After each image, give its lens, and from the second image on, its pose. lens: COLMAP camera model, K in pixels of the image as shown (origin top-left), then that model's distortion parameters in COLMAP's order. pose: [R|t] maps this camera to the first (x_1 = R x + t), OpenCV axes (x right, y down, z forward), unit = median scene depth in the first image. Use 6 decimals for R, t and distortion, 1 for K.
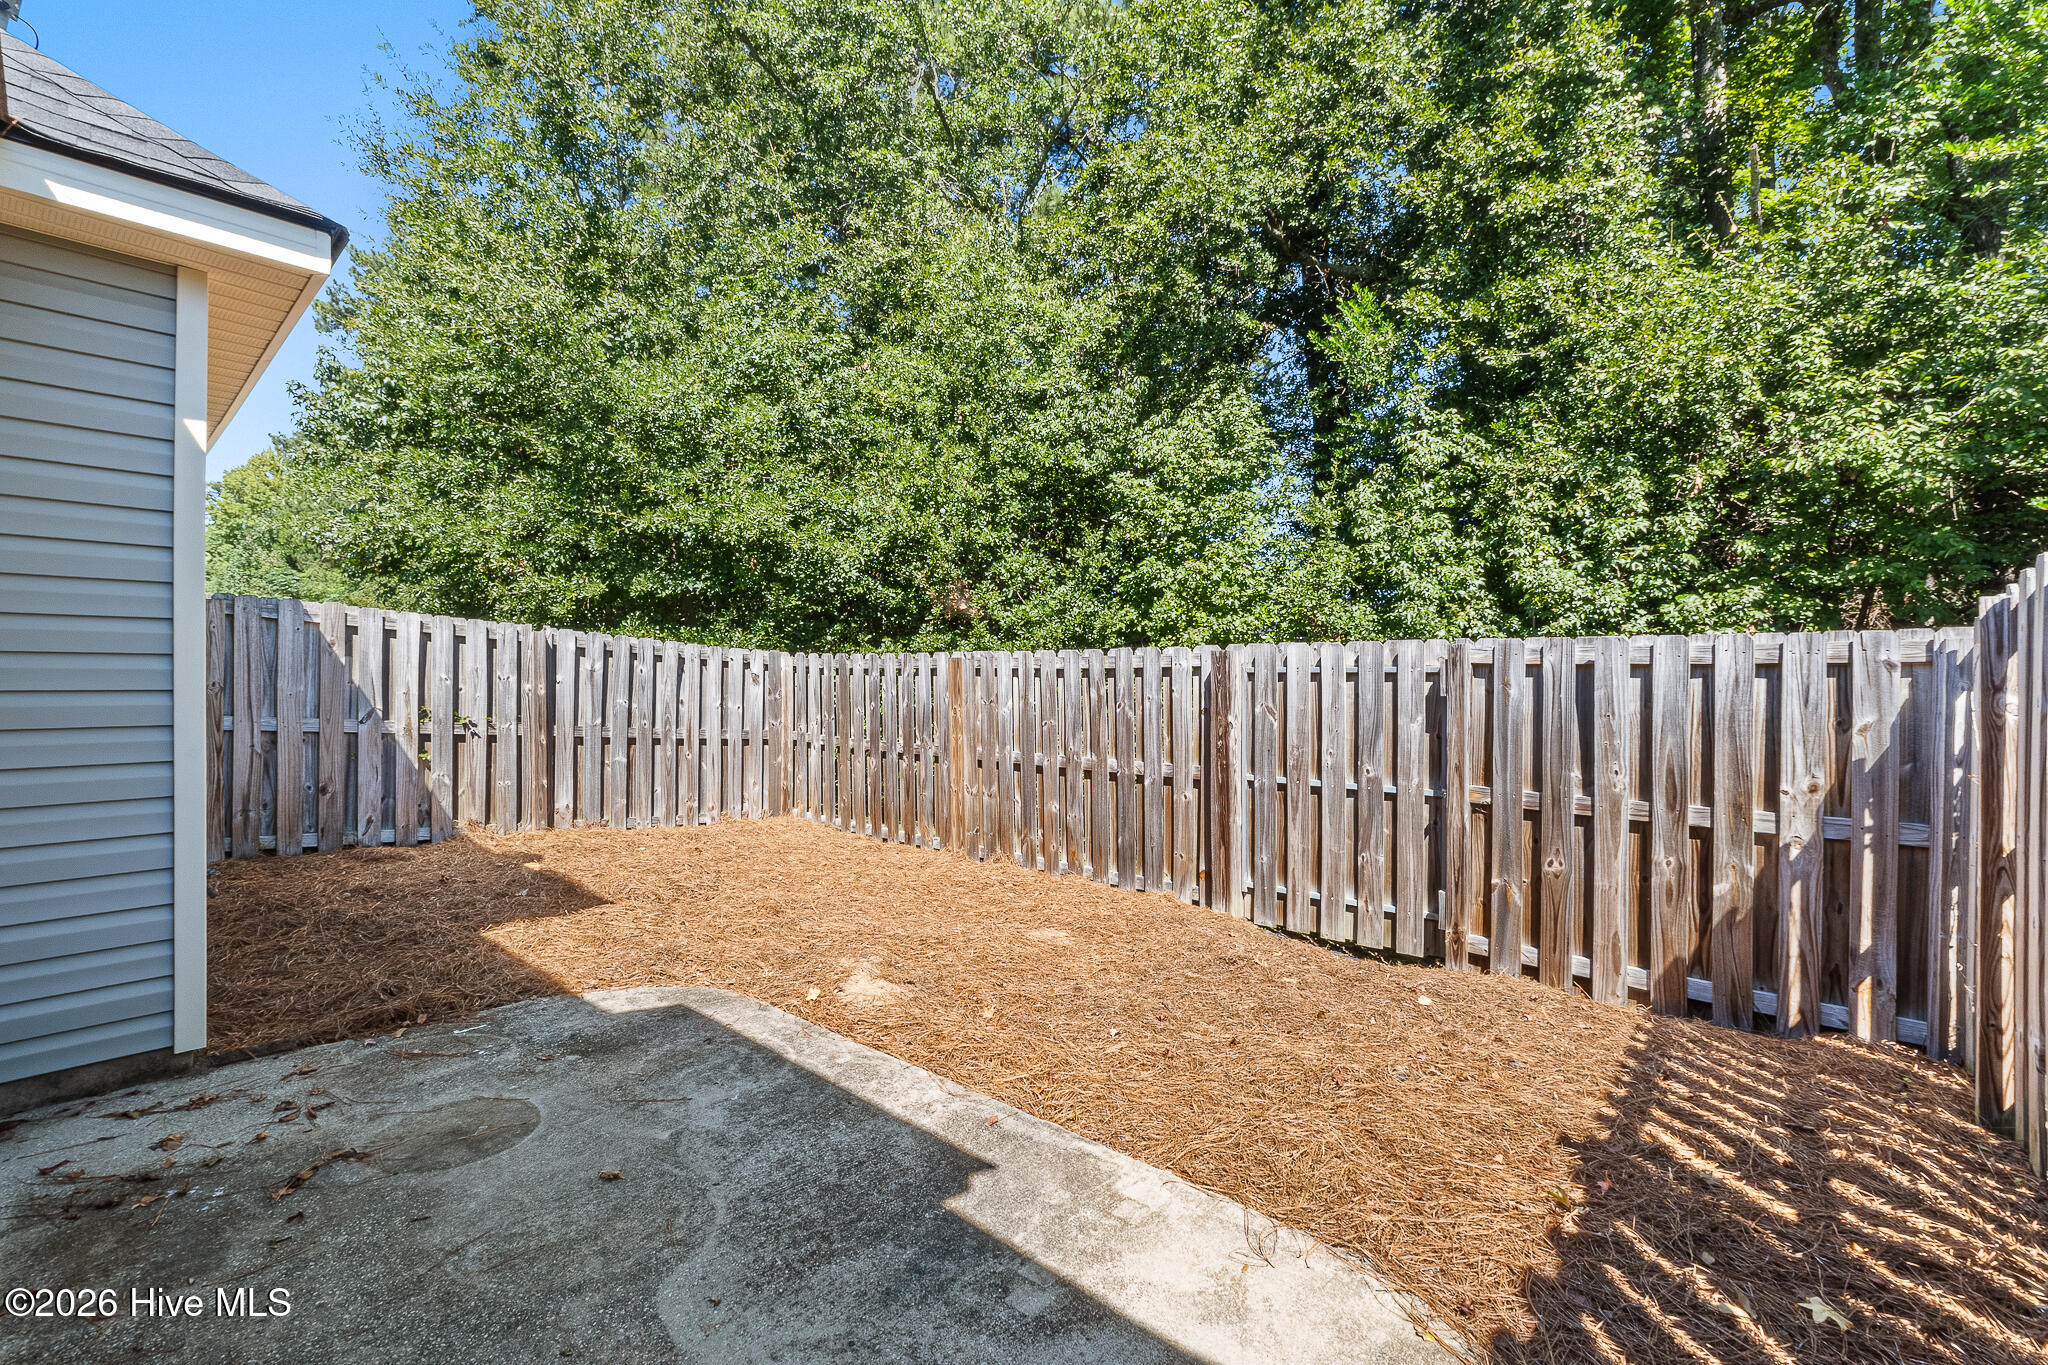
lens RADIAL K [[867.0, 0, 976.7], [0, 867.0, 685.3], [0, 0, 1]] dist [-0.015176, 0.000009]
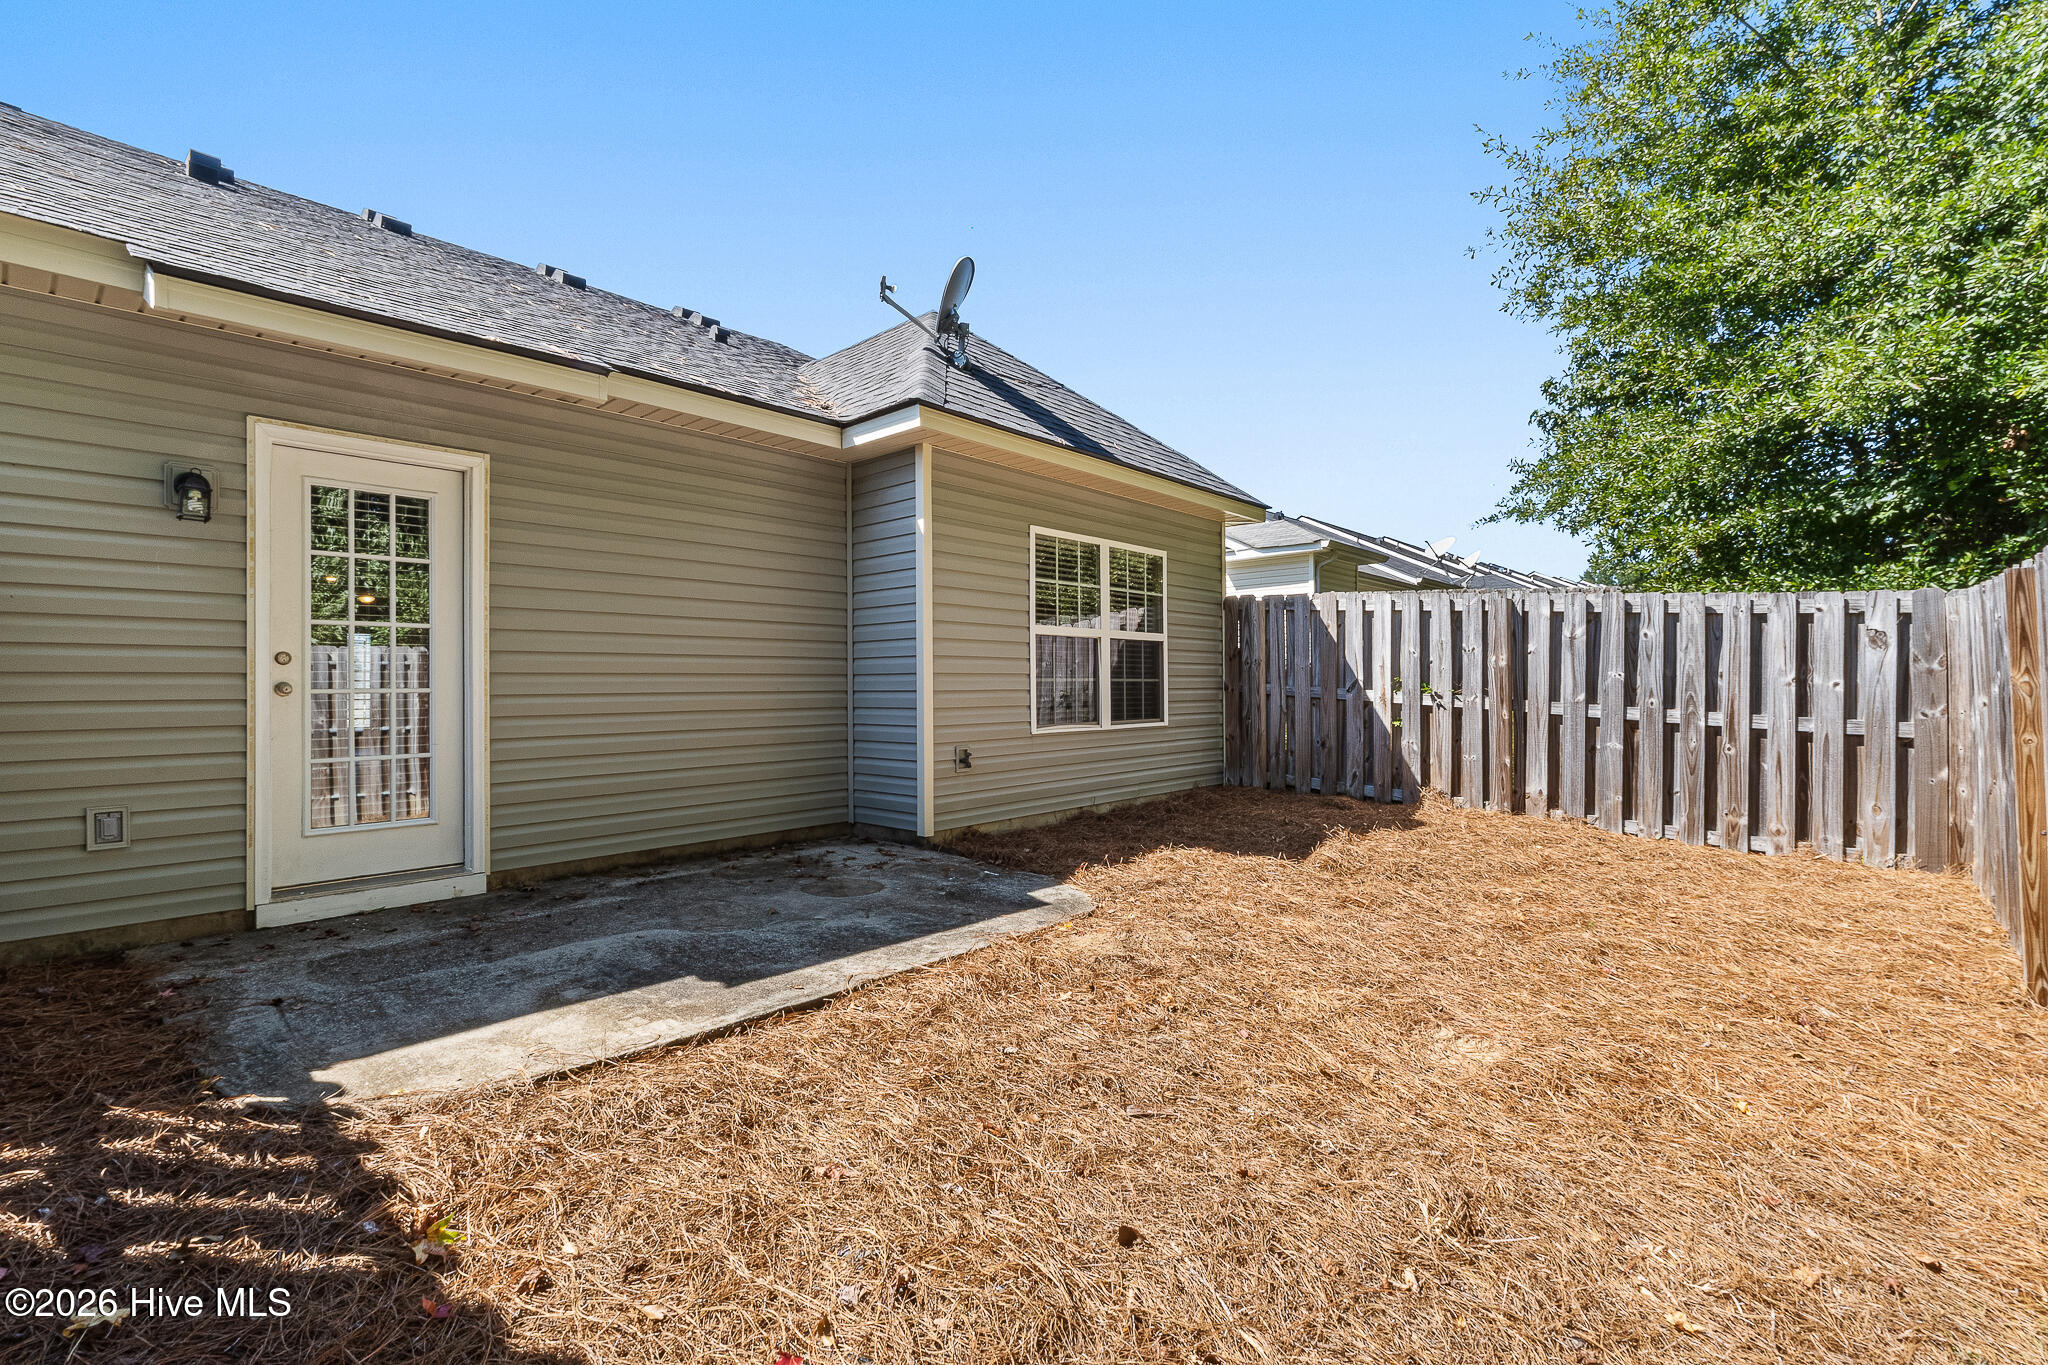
lens RADIAL K [[874.4, 0, 982.5], [0, 874.4, 684.7], [0, 0, 1]] dist [-0.003987, -0.000747]
pose [[0.013153, 0.003018, -0.999909, 0.487899], [0.001769, 0.999994, 0.003041, 0.030347], [0.999912, -0.001808, 0.013148, 0.487926]]
